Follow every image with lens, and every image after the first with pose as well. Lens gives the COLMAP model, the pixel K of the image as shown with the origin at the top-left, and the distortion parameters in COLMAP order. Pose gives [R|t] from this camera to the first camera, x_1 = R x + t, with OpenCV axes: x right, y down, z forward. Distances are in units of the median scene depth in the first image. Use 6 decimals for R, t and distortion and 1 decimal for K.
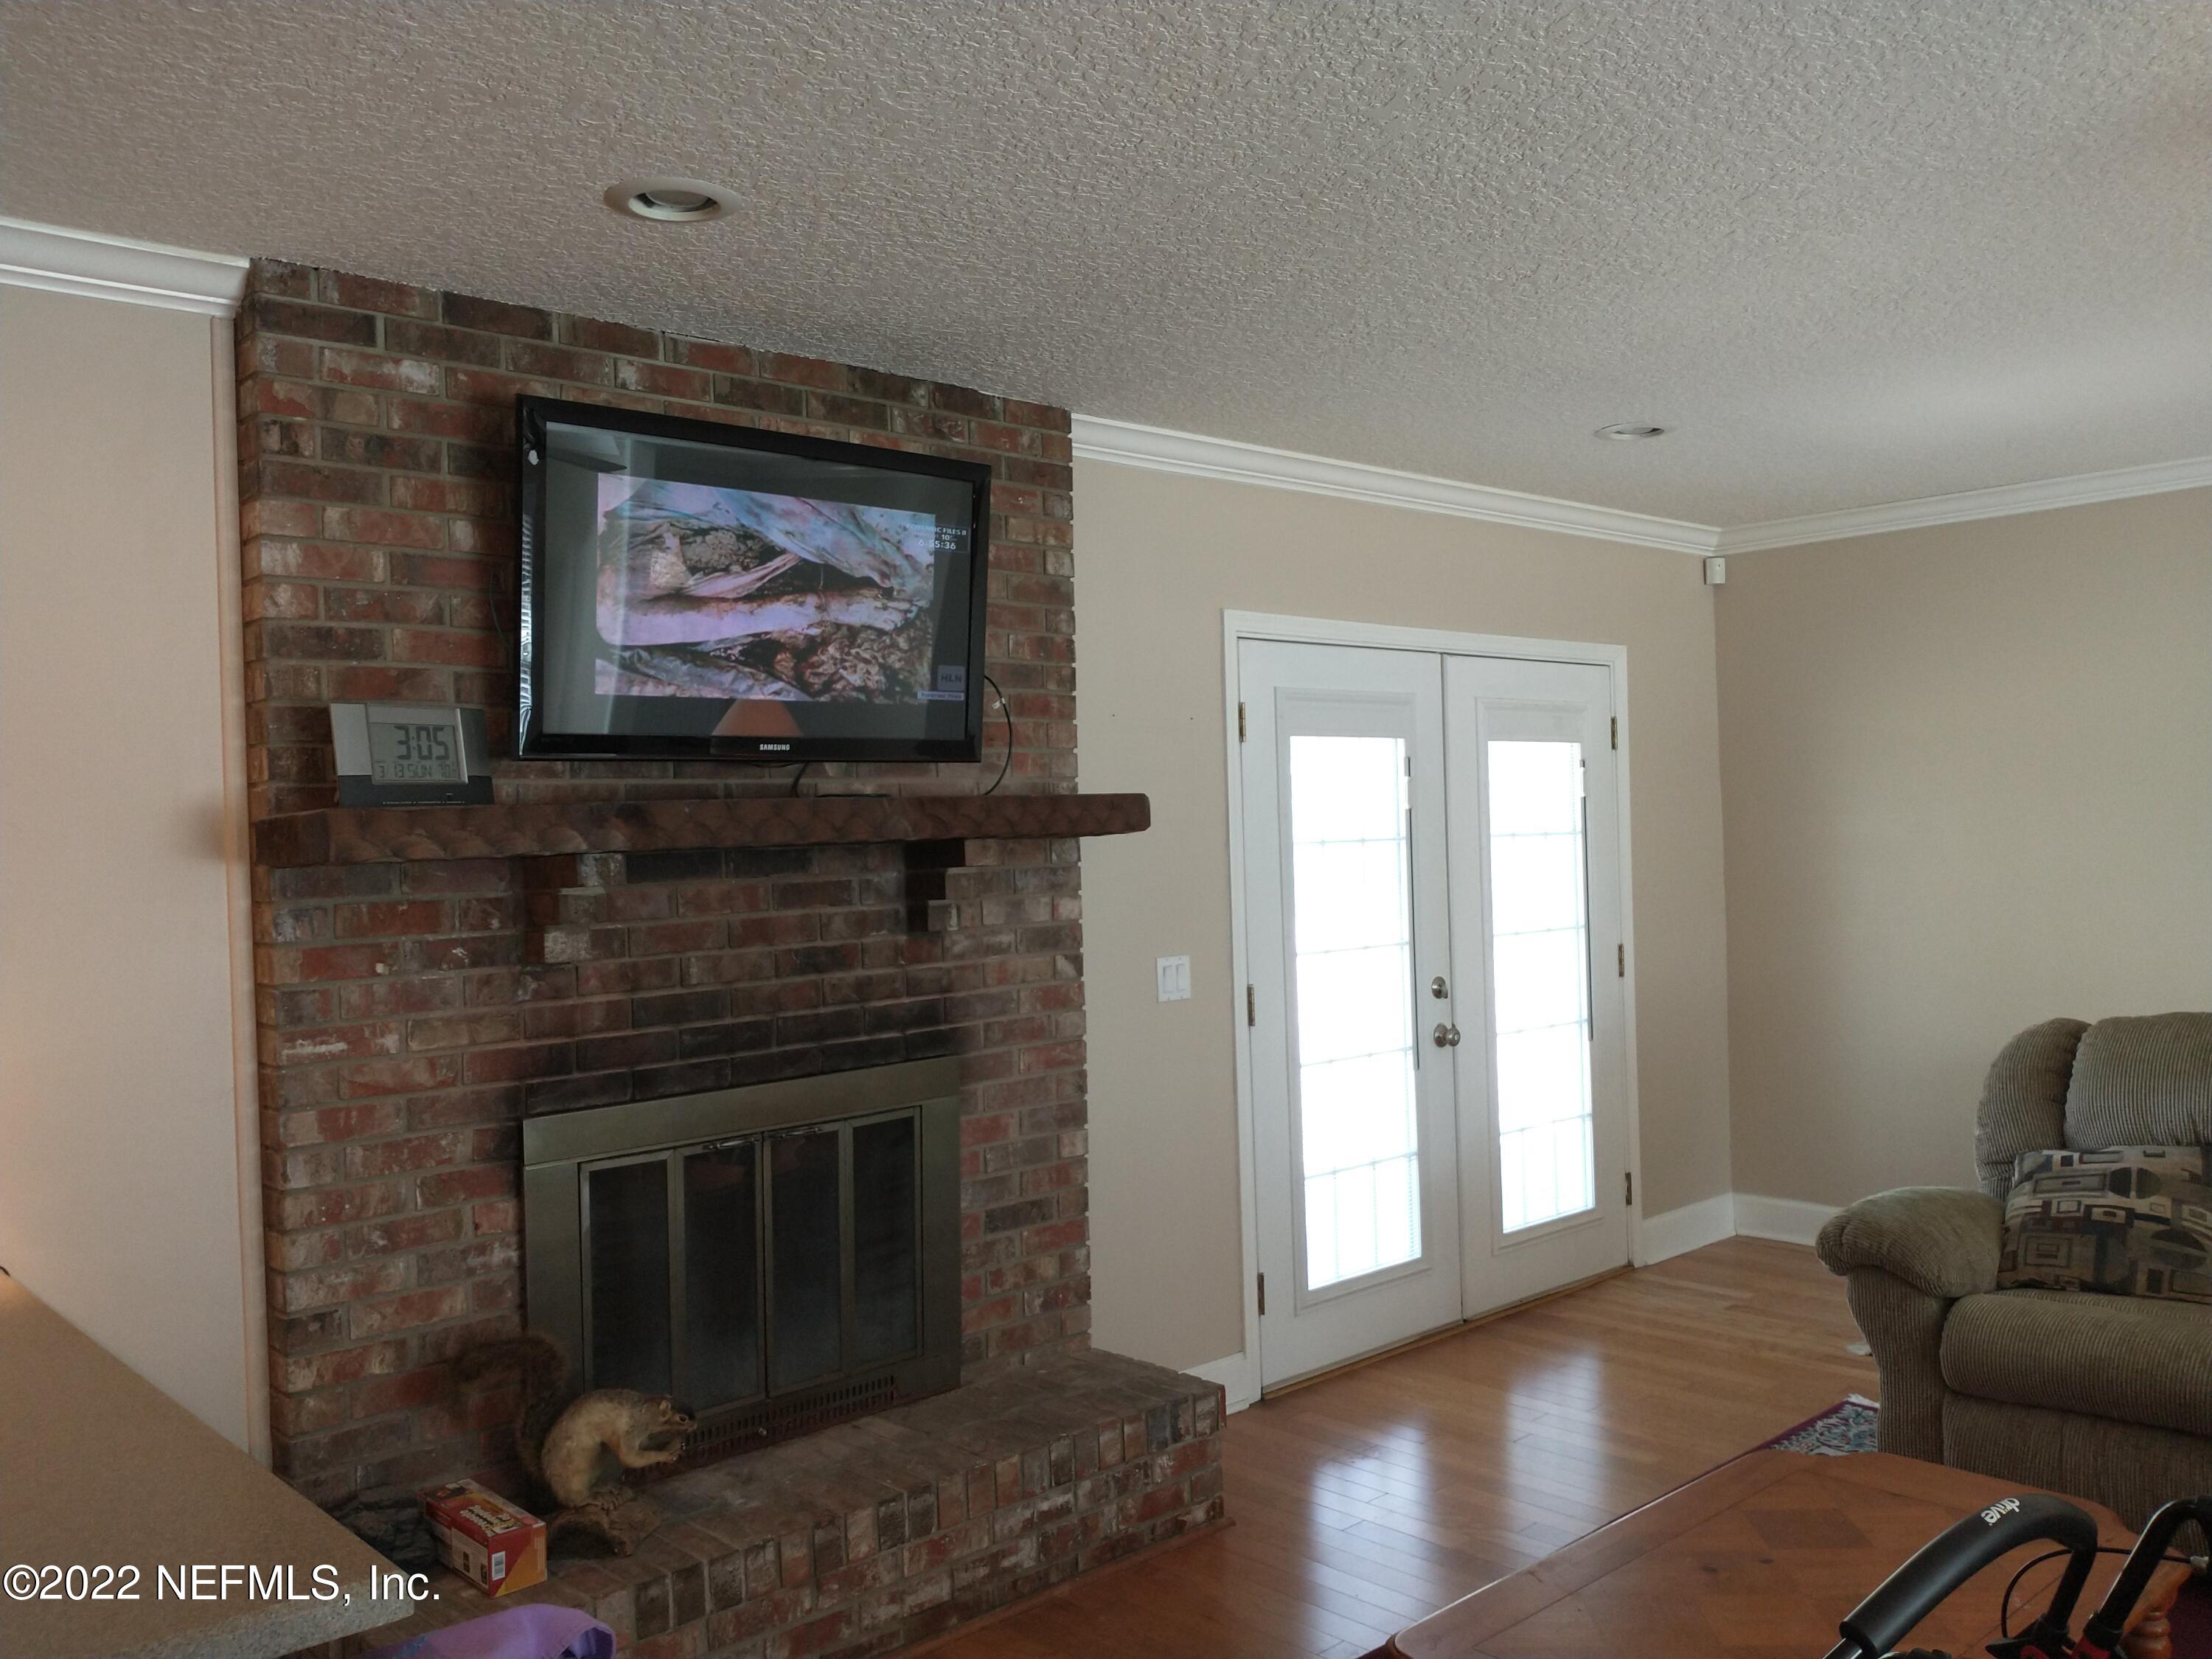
lens RADIAL K [[1779.1, 0, 1104.3], [0, 1779.1, 831.4], [0, 0, 1]] dist [0.047761, -0.105113]
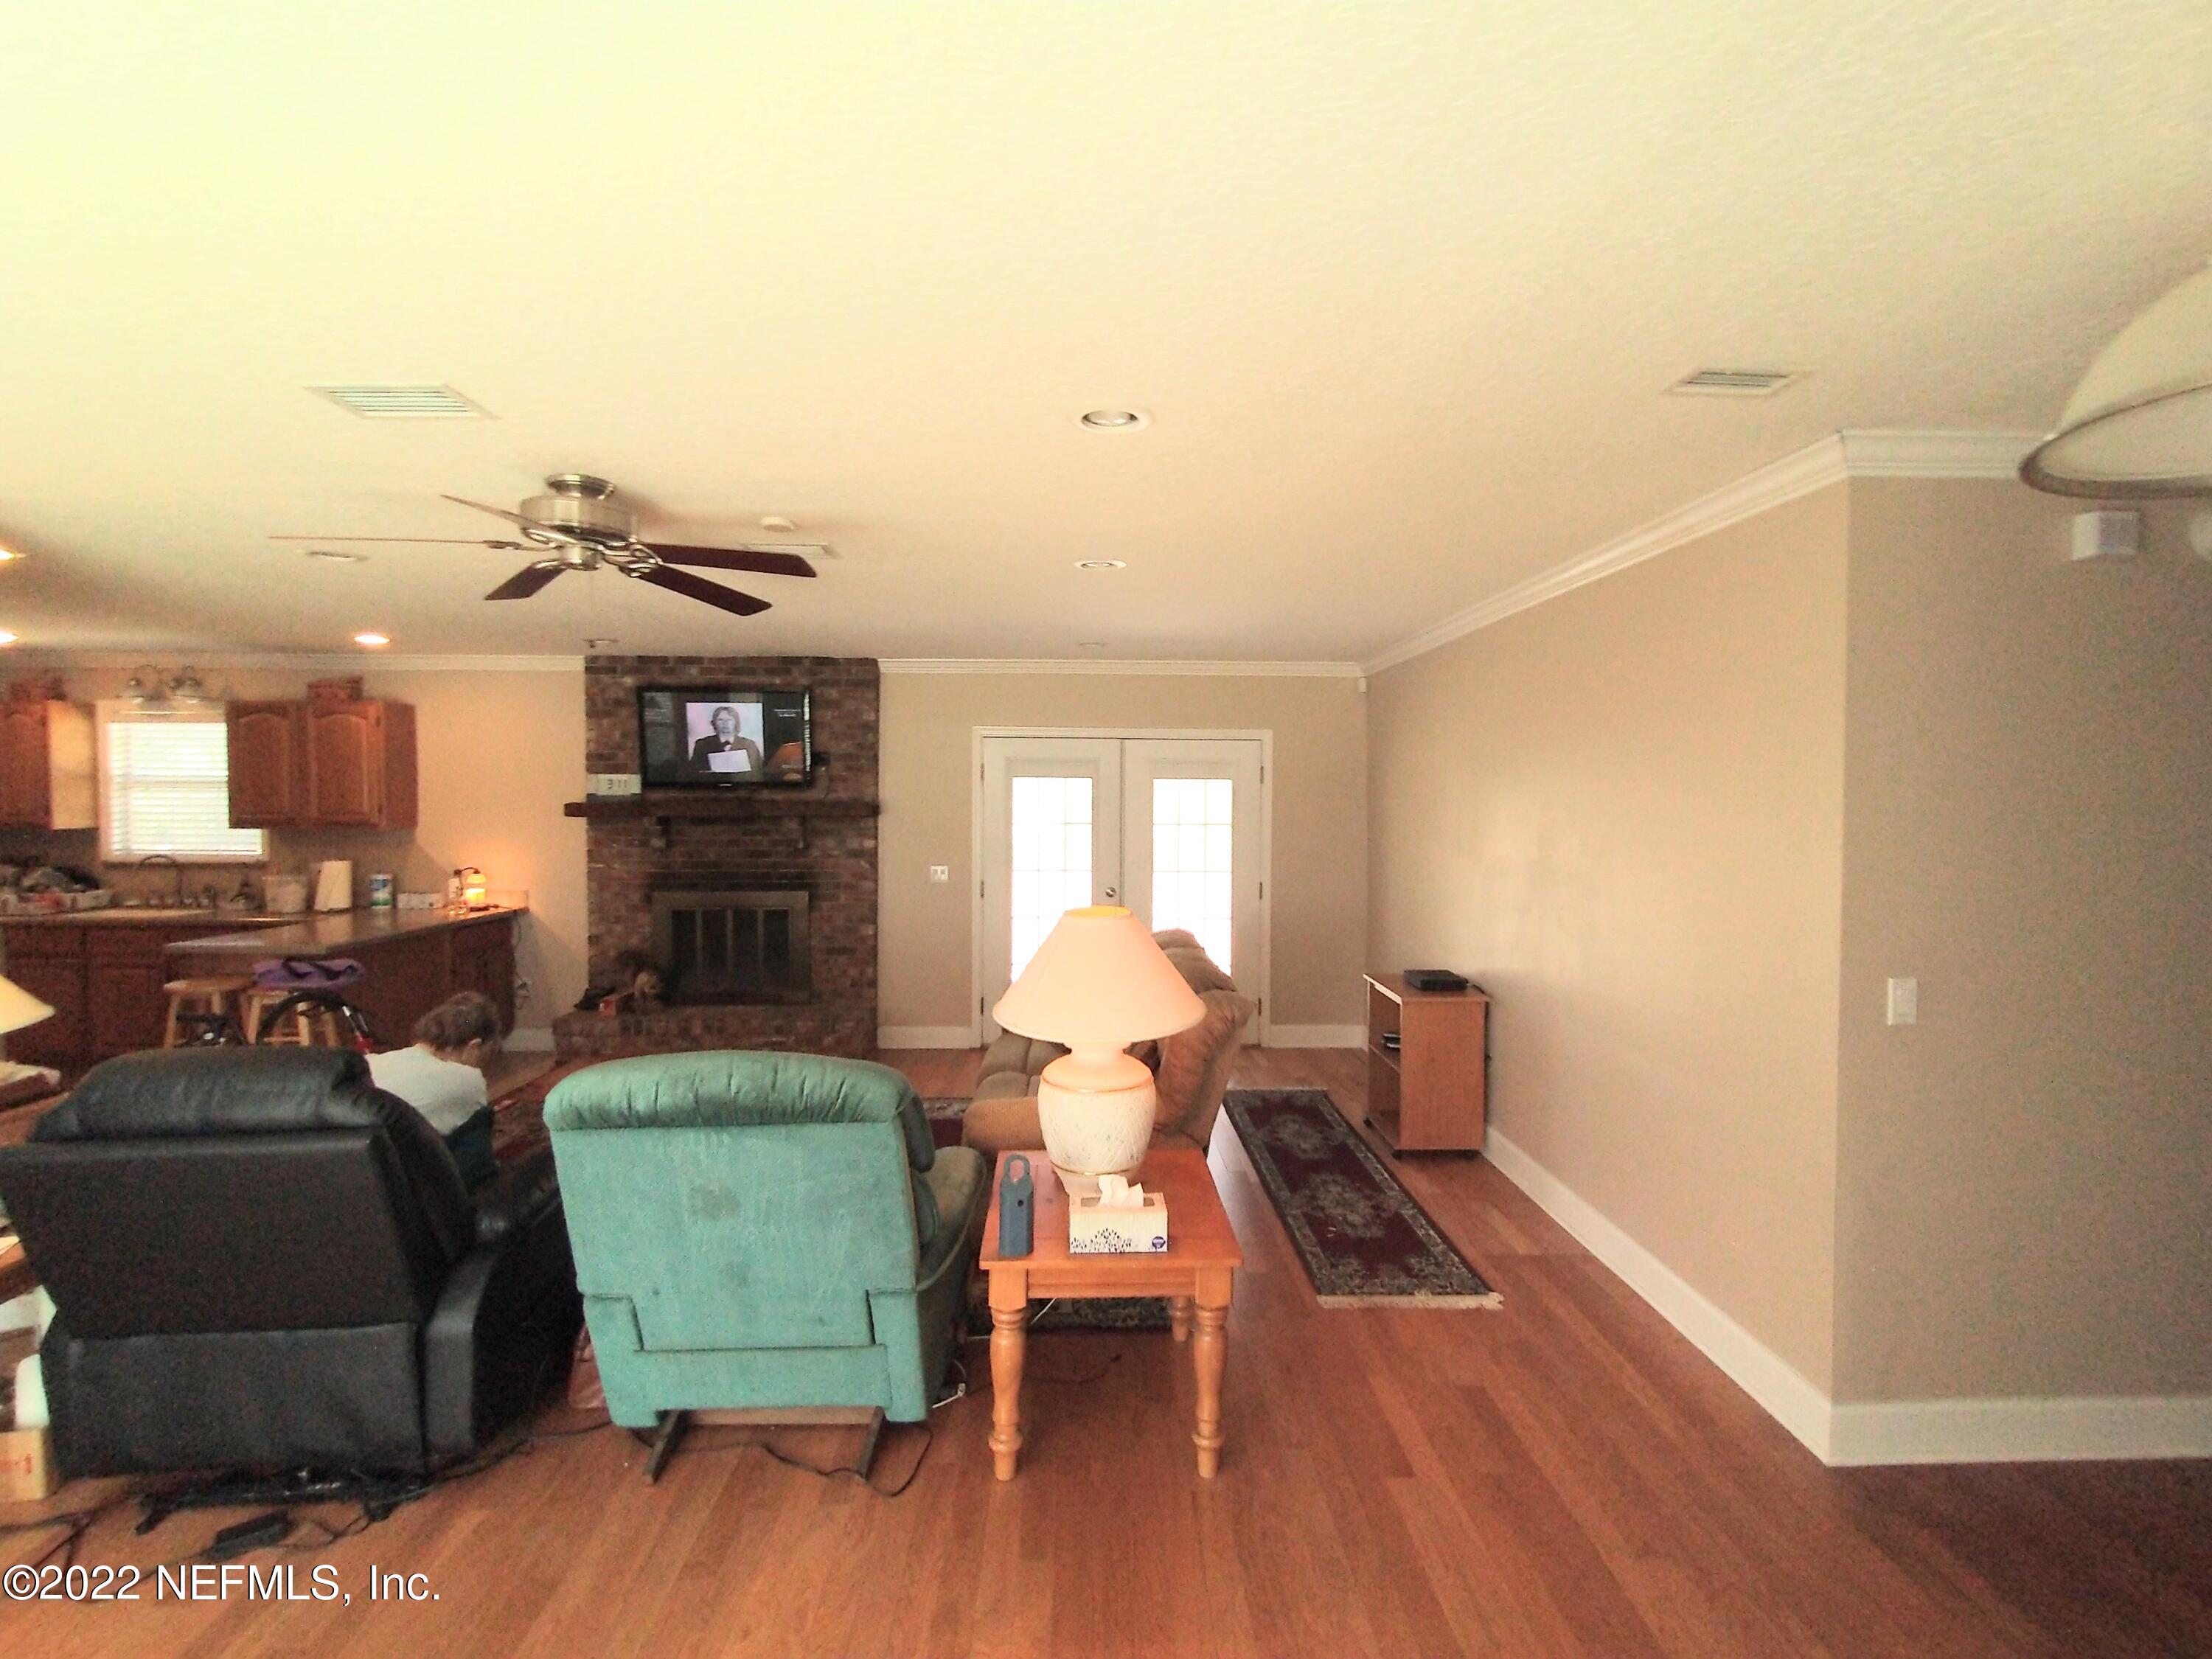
lens RADIAL K [[1008.4, 0, 1108.0], [0, 1008.4, 825.7], [0, 0, 1]] dist [0.006239, -0.000621]
pose [[0.749245, 0.050613, -0.660356, 1.406507], [-0.027844, 0.998601, 0.044946, -0.069736], [0.661707, -0.015288, 0.749607, 0.098551]]
